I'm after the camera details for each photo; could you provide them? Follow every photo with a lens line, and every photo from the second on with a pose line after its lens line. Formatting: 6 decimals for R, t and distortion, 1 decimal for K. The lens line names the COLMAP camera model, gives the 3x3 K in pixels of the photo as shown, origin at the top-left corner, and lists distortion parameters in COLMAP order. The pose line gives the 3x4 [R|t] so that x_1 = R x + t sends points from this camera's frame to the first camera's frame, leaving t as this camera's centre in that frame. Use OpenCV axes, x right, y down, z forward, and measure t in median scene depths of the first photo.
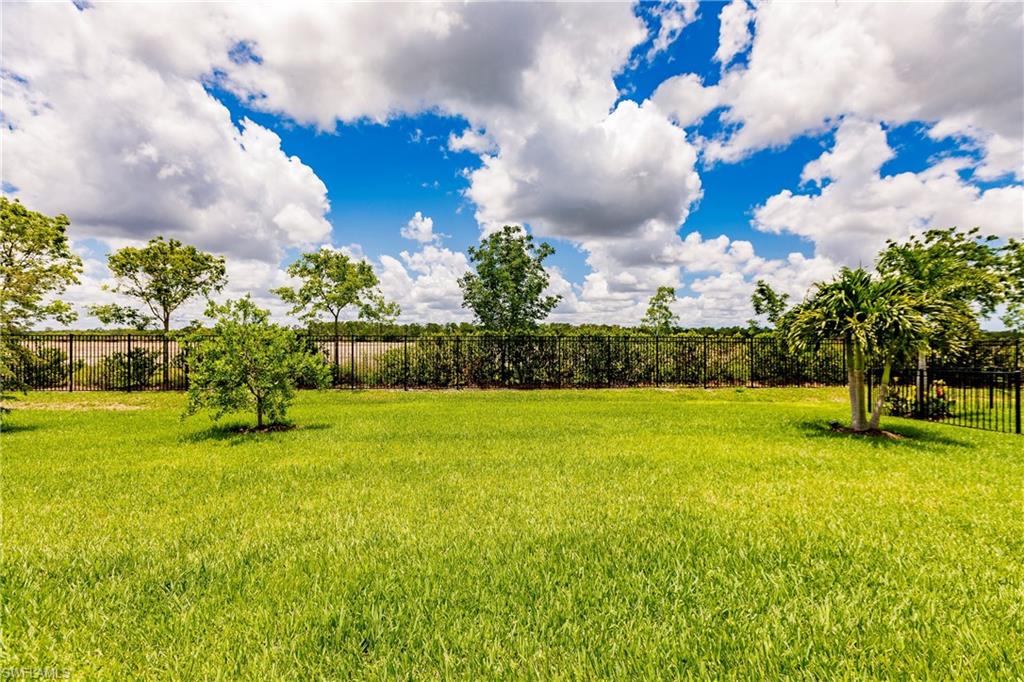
lens RADIAL K [[476.9, 0, 525.1], [0, 476.9, 337.2], [0, 0, 1]] dist [0.012215, -0.000170]
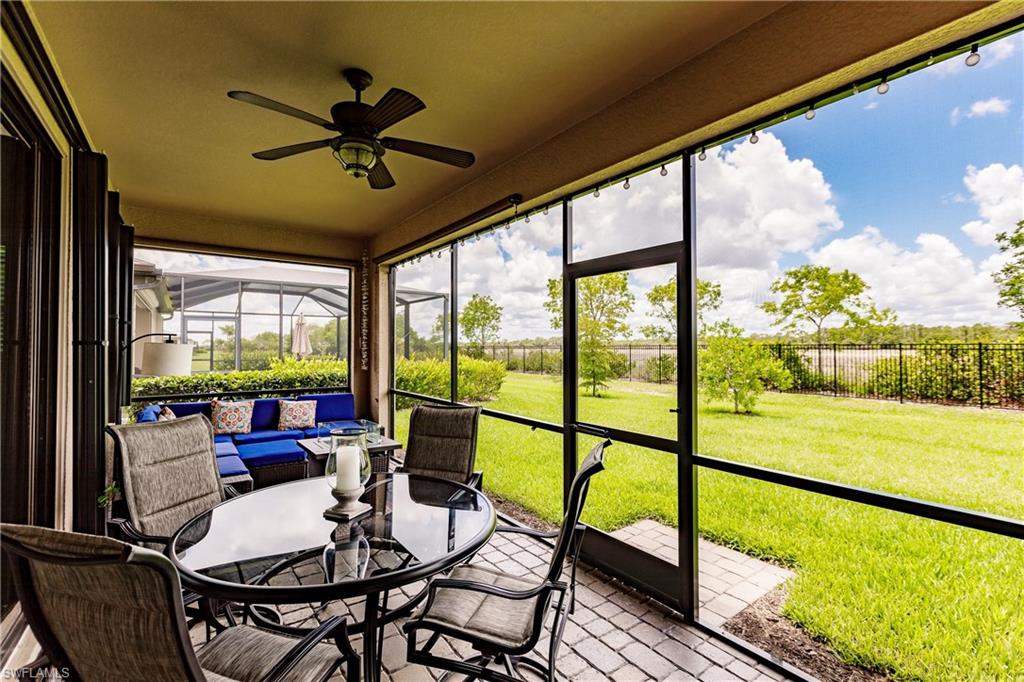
lens RADIAL K [[451.0, 0, 508.6], [0, 451.0, 338.5], [0, 0, 1]] dist [0.001158, 0.000552]
pose [[0.529815, -0.018657, -0.847908, 0.084759], [0.007894, 0.999823, -0.017067, -0.004286], [0.848076, 0.002349, 0.529869, -0.102809]]
